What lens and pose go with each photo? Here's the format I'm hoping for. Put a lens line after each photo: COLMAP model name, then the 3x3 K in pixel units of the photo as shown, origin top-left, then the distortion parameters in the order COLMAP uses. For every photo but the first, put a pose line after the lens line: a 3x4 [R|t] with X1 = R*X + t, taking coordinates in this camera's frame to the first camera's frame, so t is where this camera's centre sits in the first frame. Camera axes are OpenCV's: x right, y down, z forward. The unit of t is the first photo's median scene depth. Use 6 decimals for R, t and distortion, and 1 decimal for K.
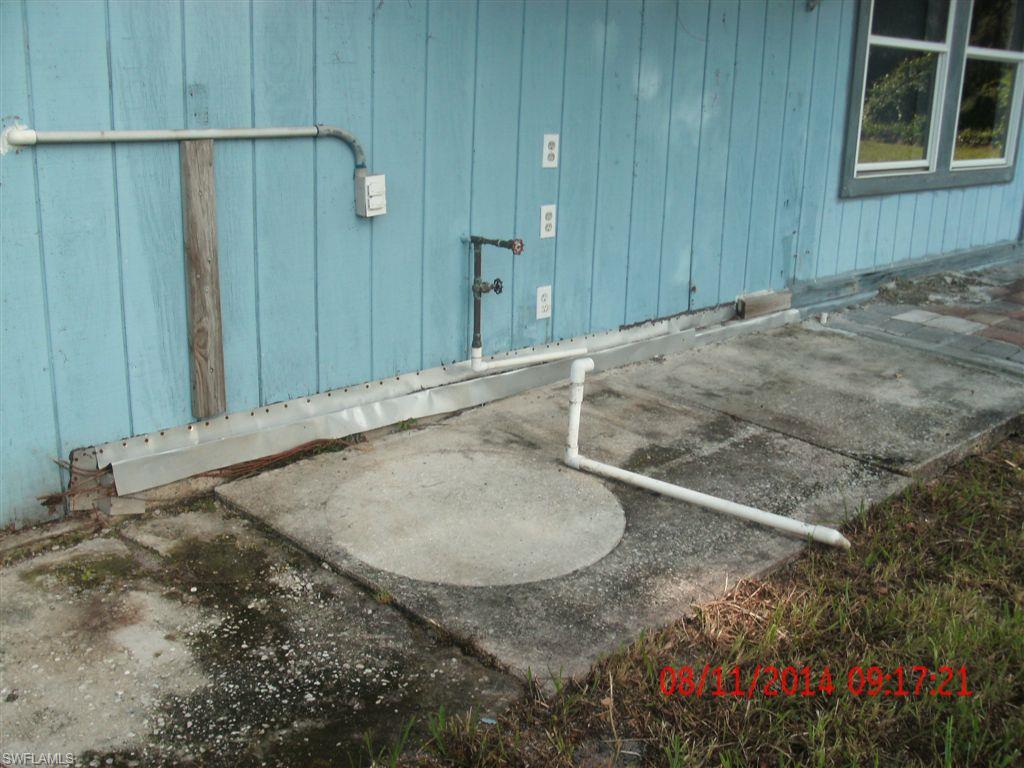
lens RADIAL K [[1091.5, 0, 510.4], [0, 1091.5, 384.8], [0, 0, 1]] dist [-0.140999, 0.000000]
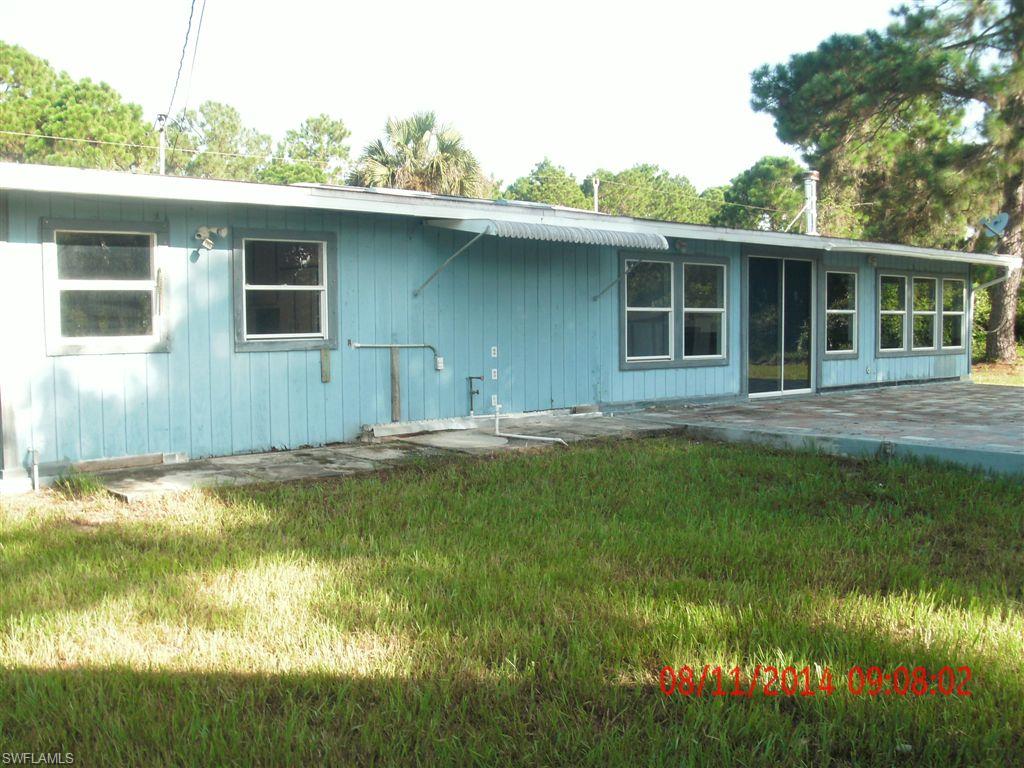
lens RADIAL K [[1091.5, 0, 512.6], [0, 1091.5, 385.3], [0, 0, 1]] dist [-0.140999, 0.000000]
pose [[0.997657, -0.040338, -0.055262, 0.275598], [0.026000, 0.970638, -0.239136, 0.679087], [0.063285, 0.237139, 0.969412, -2.186259]]
